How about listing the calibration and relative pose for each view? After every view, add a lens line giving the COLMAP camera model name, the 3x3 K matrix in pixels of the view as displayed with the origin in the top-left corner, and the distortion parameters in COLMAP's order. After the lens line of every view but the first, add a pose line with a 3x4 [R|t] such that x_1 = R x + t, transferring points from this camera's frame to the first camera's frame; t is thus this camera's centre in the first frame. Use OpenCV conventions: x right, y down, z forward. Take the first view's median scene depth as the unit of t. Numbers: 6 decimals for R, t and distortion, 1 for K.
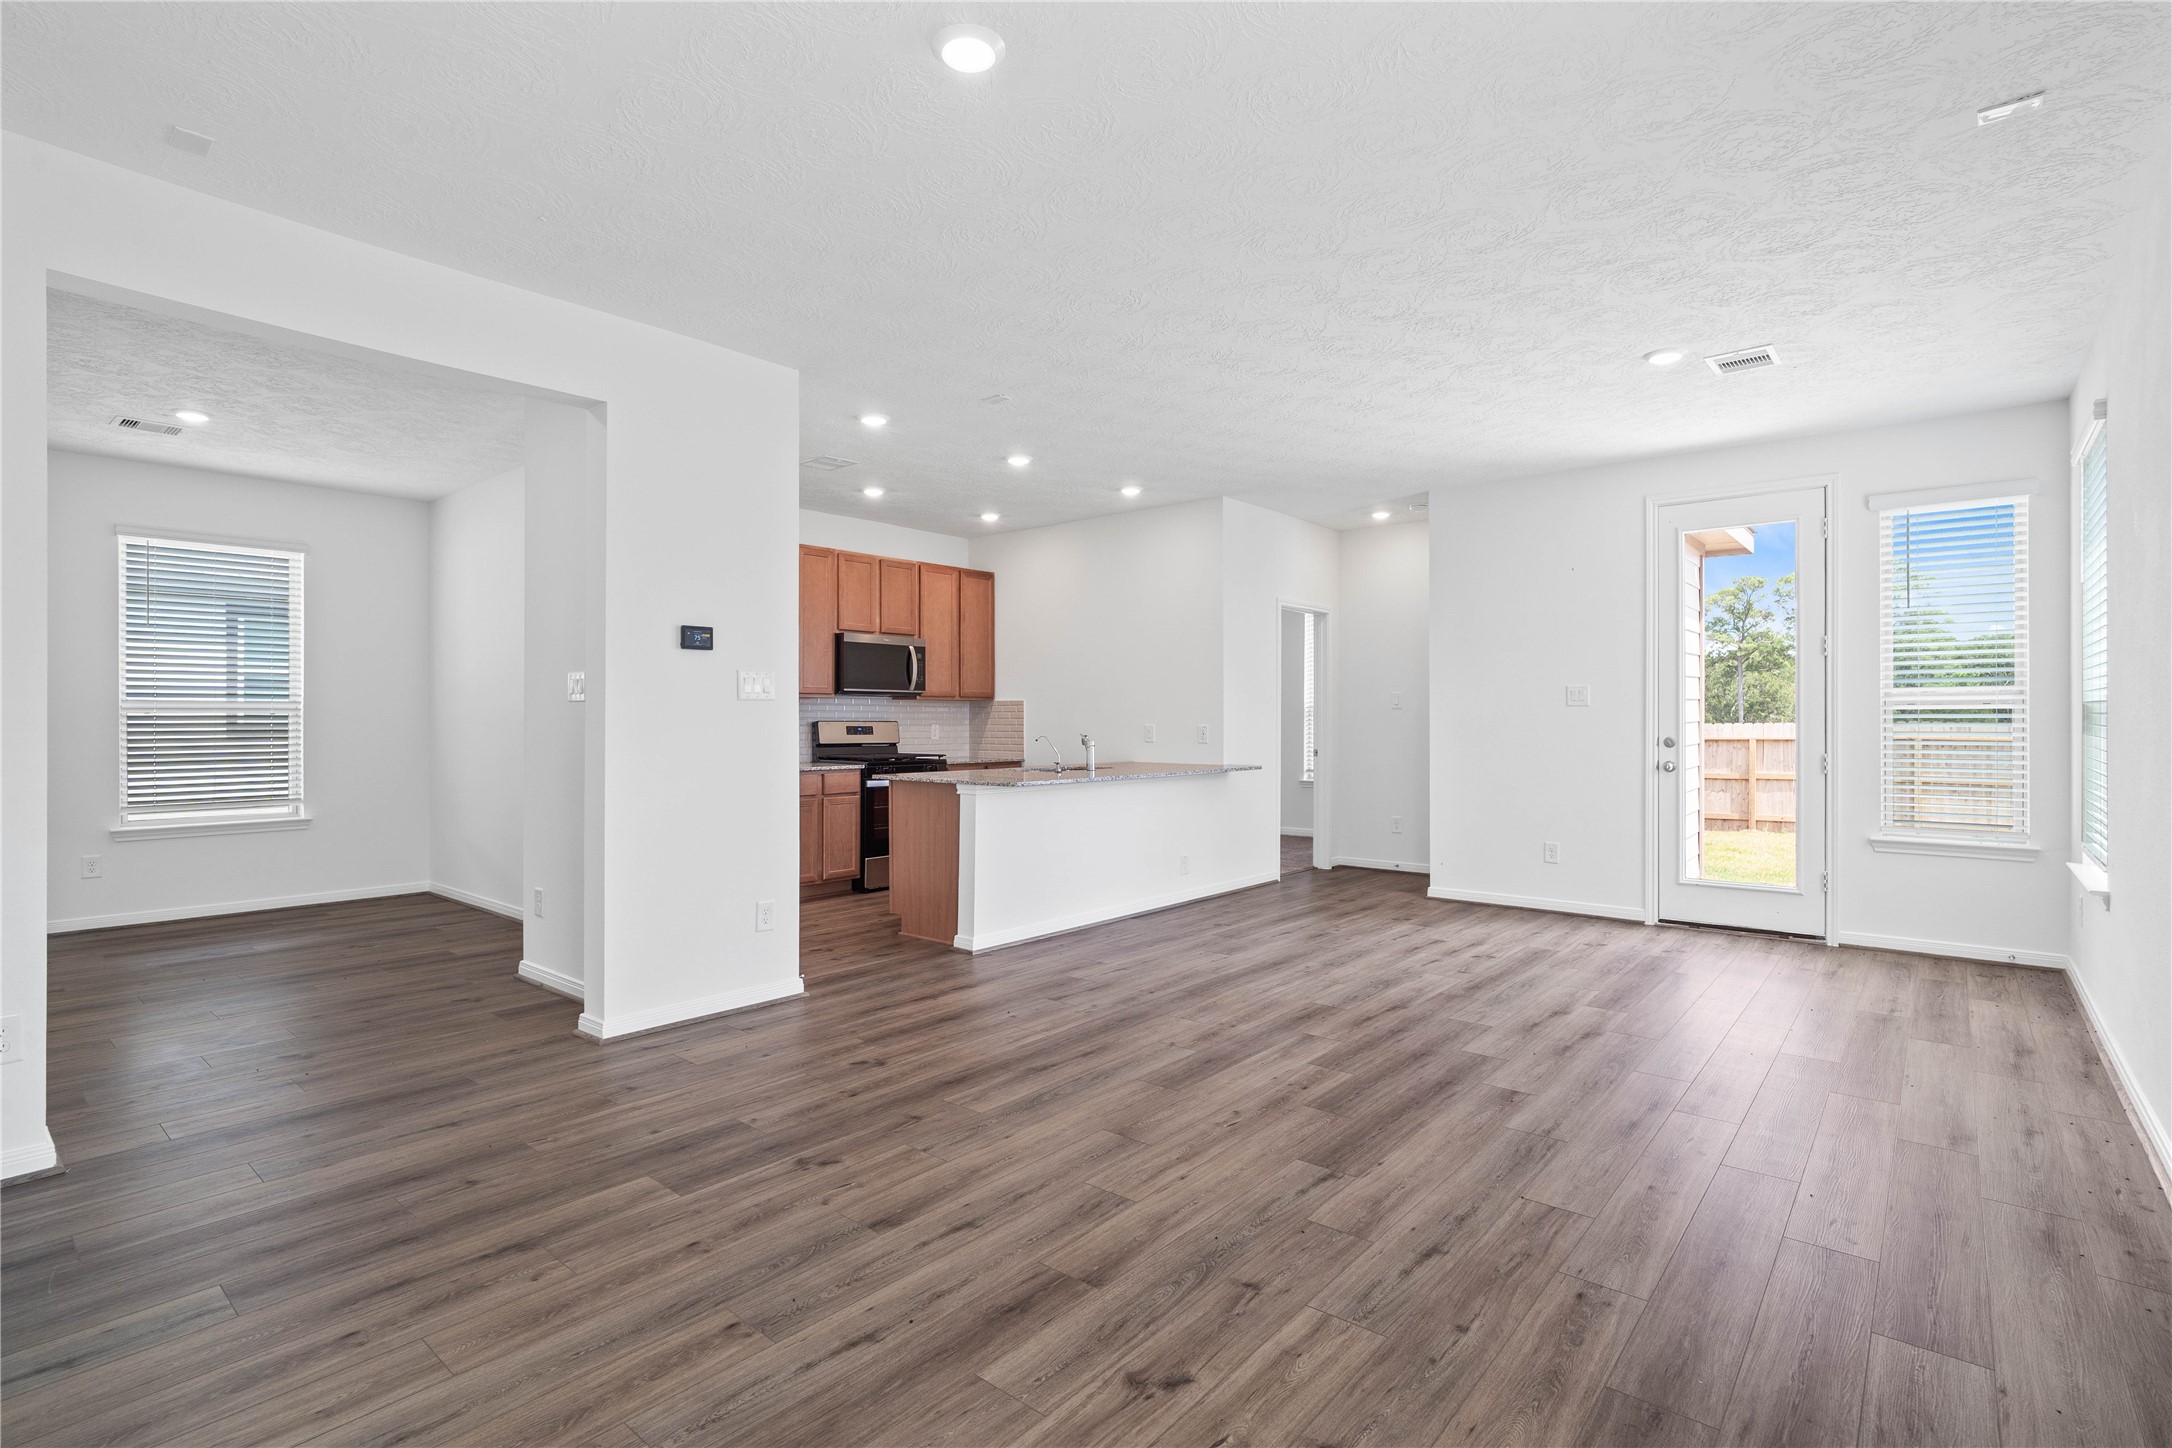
lens RADIAL K [[1022.3, 0, 1084.9], [0, 1022.3, 721.7], [0, 0, 1]] dist [-0.016933, 0.008744]
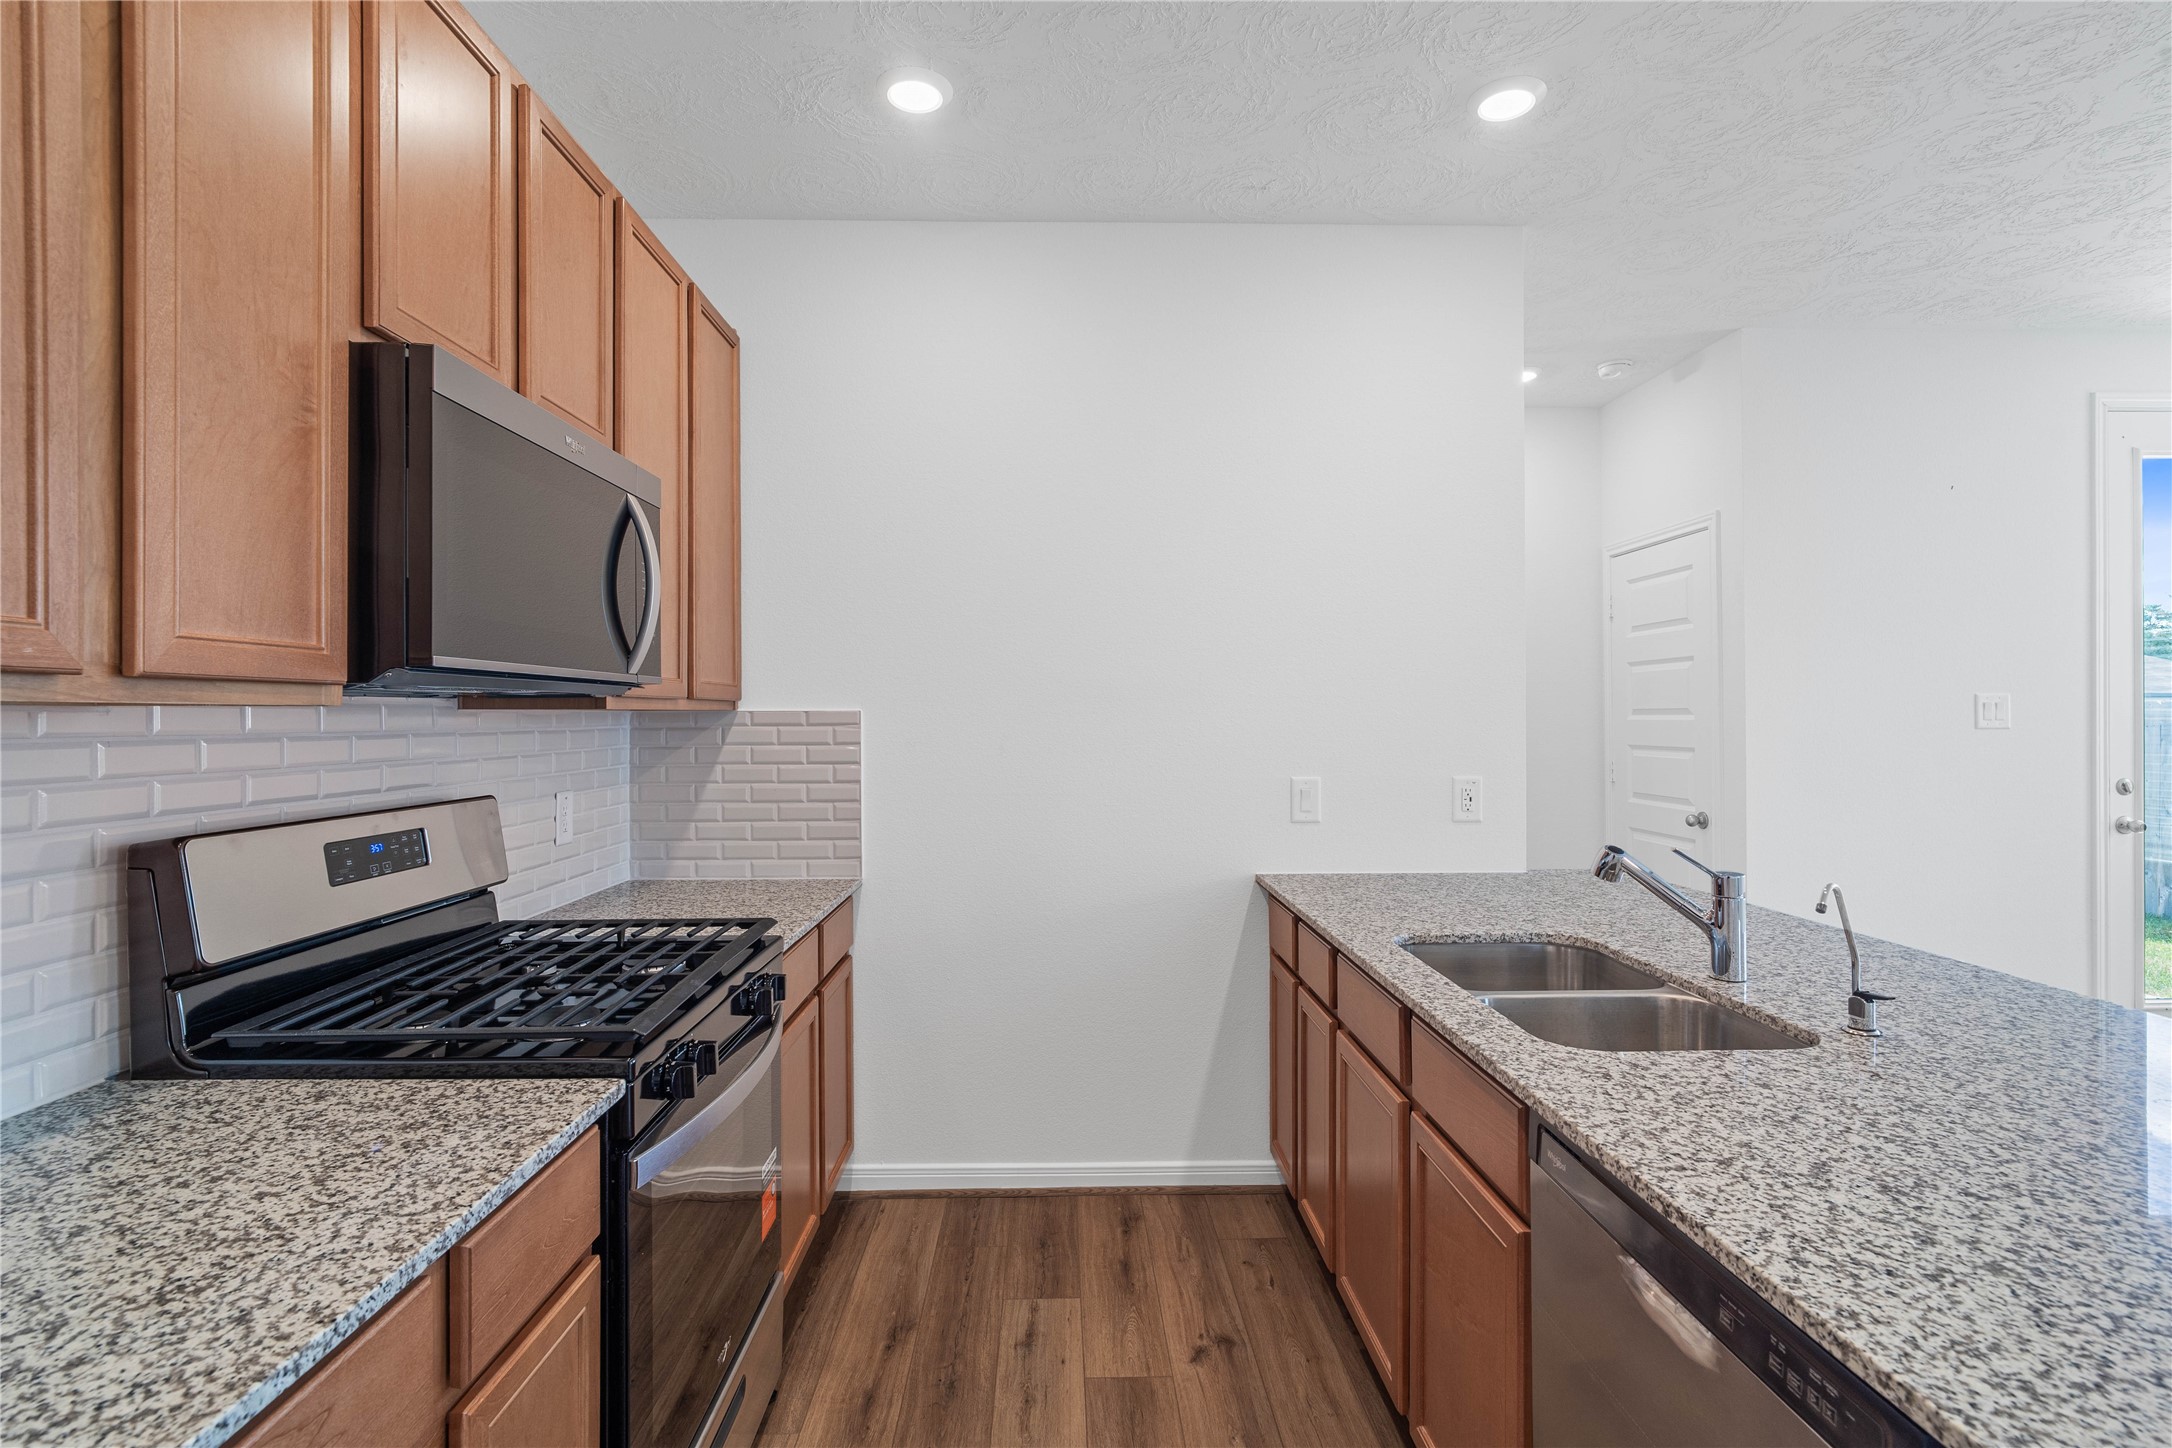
lens RADIAL K [[1022.3, 0, 1062.9], [0, 1022.3, 716.3], [0, 0, 1]] dist [-0.016933, 0.008744]
pose [[0.743782, -0.002073, 0.668420, -0.491516], [0.004125, 0.999990, -0.001489, -0.037852], [-0.668410, 0.003865, 0.743783, 1.433627]]
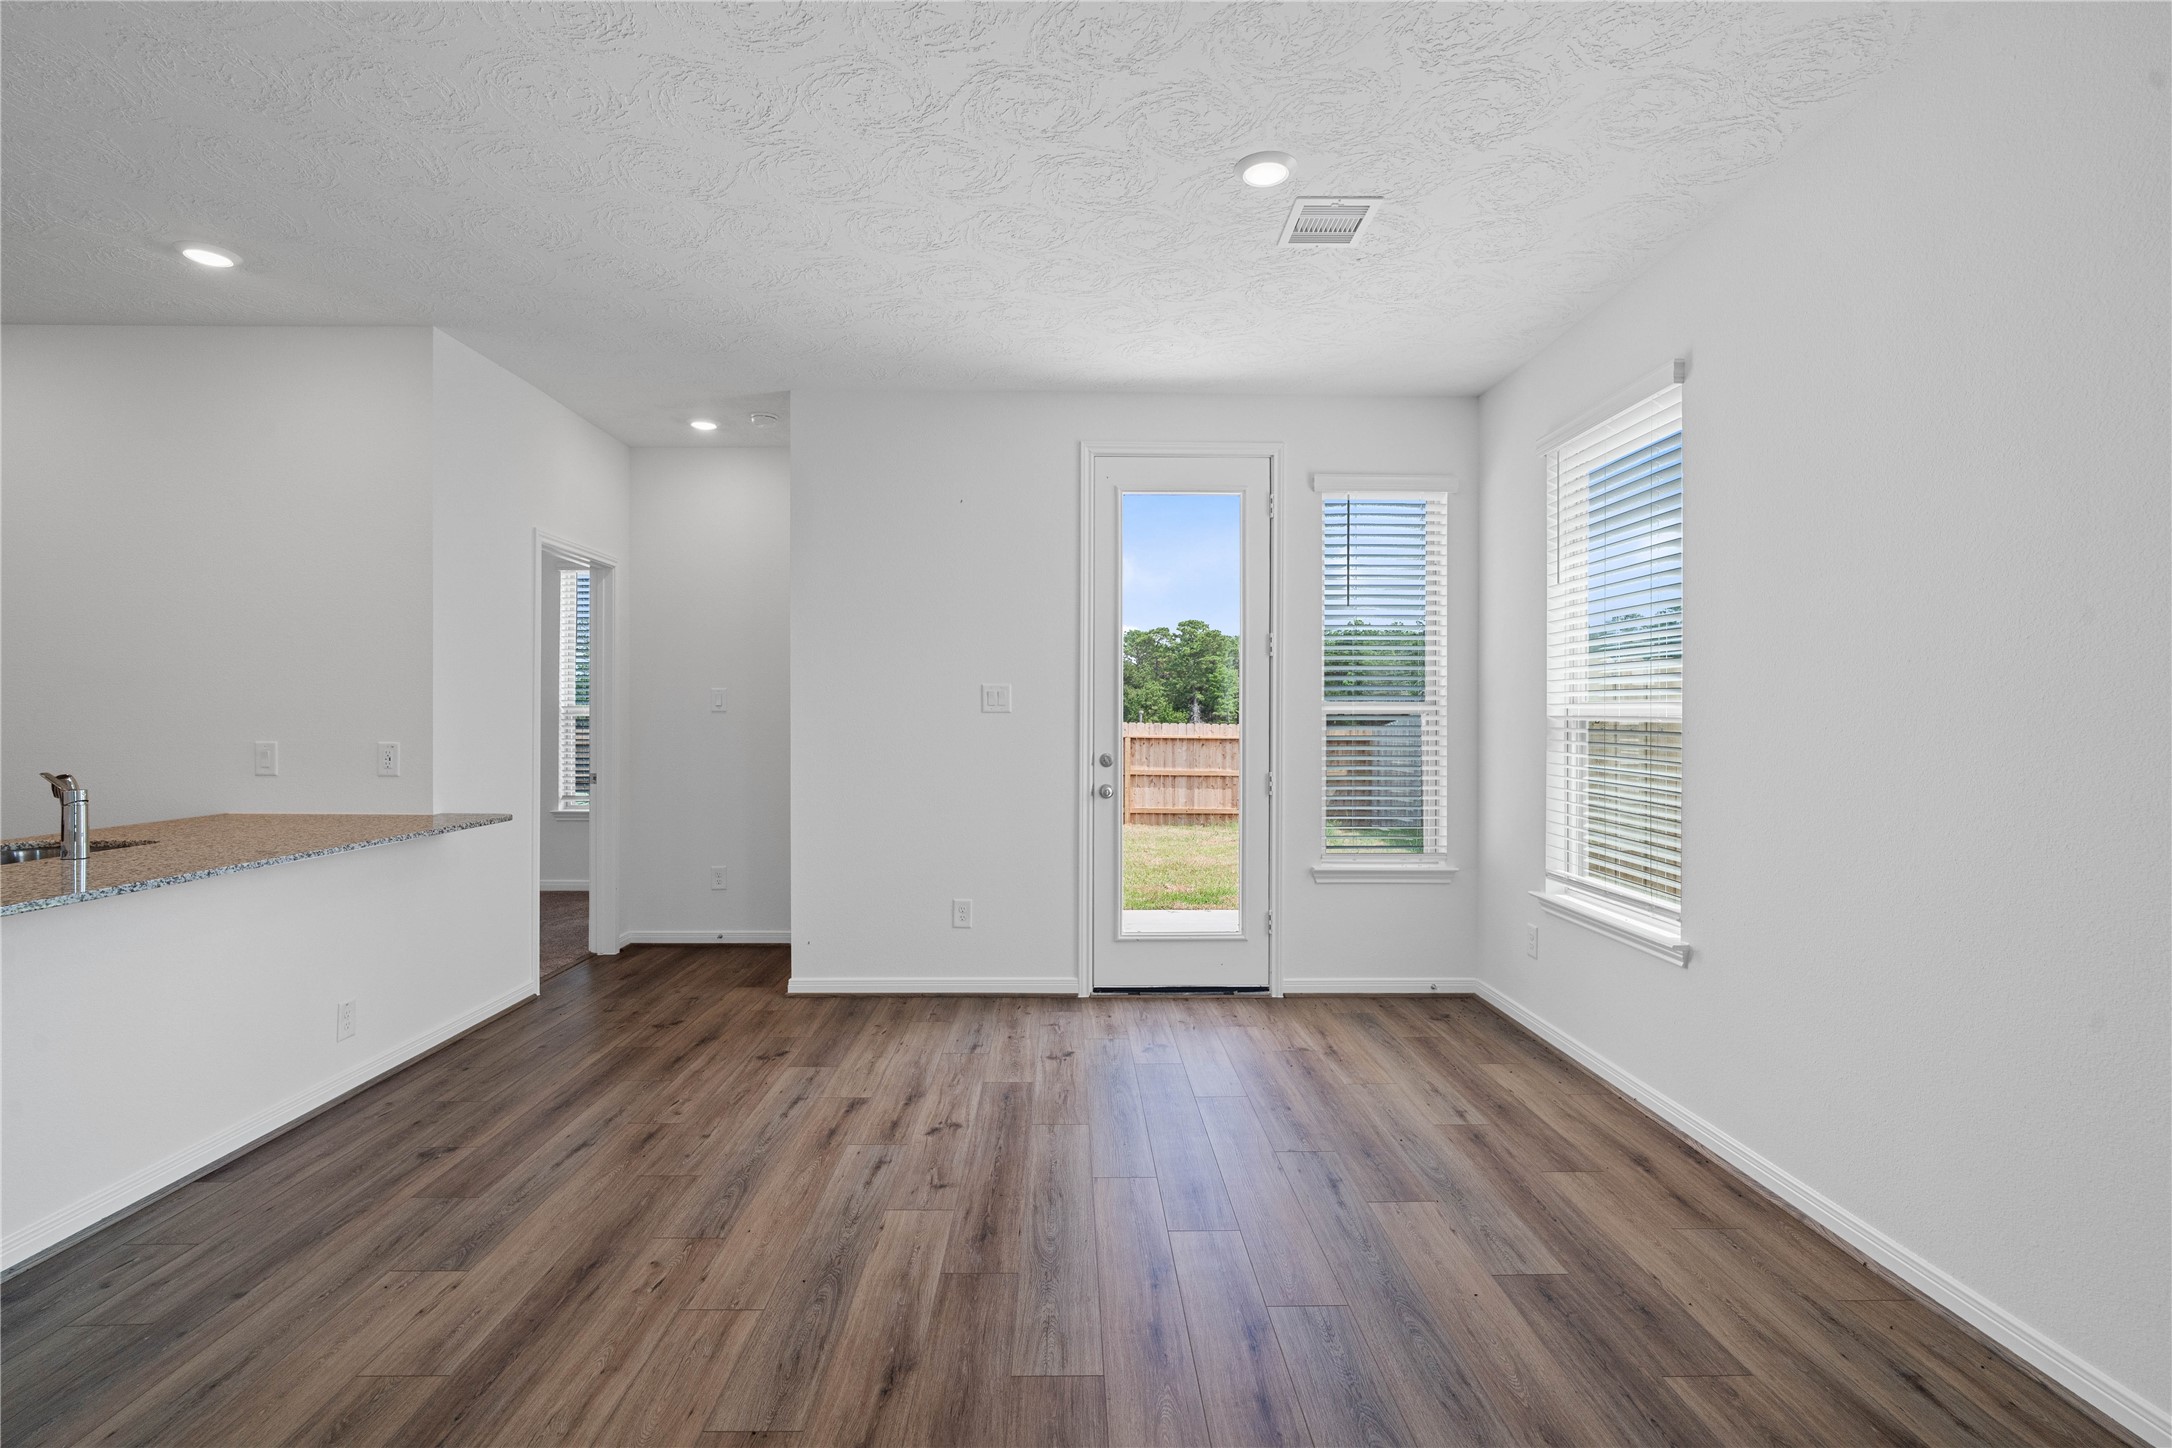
lens RADIAL K [[1022.3, 0, 1081.0], [0, 1022.3, 718.6], [0, 0, 1]] dist [-0.016933, 0.008744]
pose [[0.754143, -0.000500, 0.656710, 0.069227], [-0.000564, 0.999999, 0.001409, -0.018824], [-0.656710, -0.001433, 0.754142, 0.628891]]
